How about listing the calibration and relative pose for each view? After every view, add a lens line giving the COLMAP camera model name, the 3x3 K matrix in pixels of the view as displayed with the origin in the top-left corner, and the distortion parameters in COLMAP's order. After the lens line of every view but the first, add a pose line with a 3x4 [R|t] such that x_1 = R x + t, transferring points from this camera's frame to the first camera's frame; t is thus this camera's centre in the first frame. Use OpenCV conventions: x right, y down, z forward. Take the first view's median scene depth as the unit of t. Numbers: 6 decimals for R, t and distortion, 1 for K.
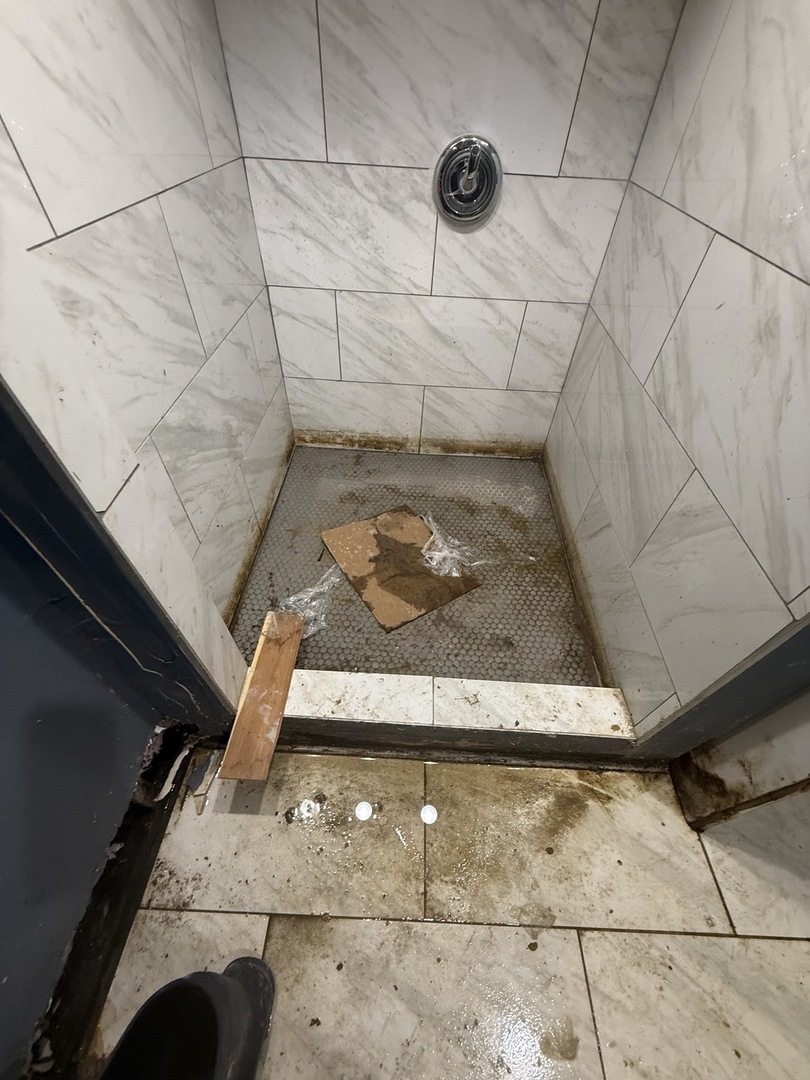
lens RADIAL K [[429.7, 0, 403.4], [0, 429.7, 535.3], [0, 0, 1]] dist [-0.000897, 0.000463]
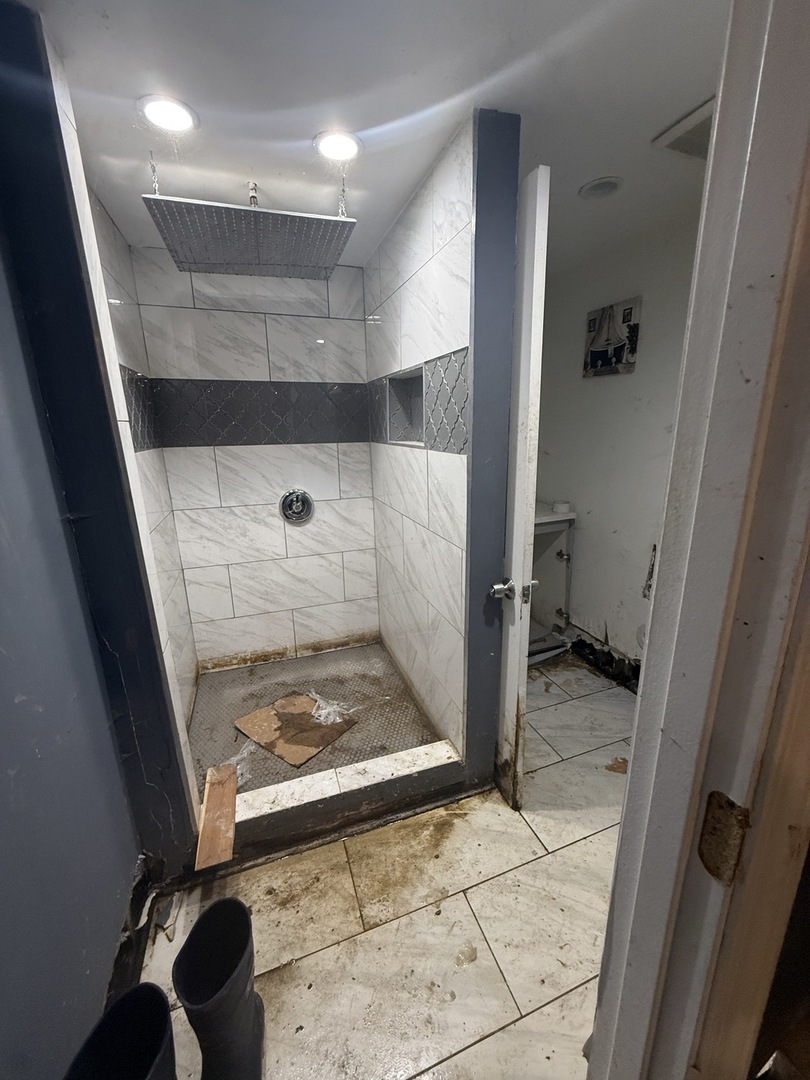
lens RADIAL K [[429.7, 0, 406.5], [0, 429.7, 538.6], [0, 0, 1]] dist [-0.000897, 0.000463]
pose [[0.927072, -0.146110, 0.345239, -0.097913], [0.307451, 0.823271, -0.477178, 0.451728], [-0.214505, 0.548522, 0.808153, -0.701791]]
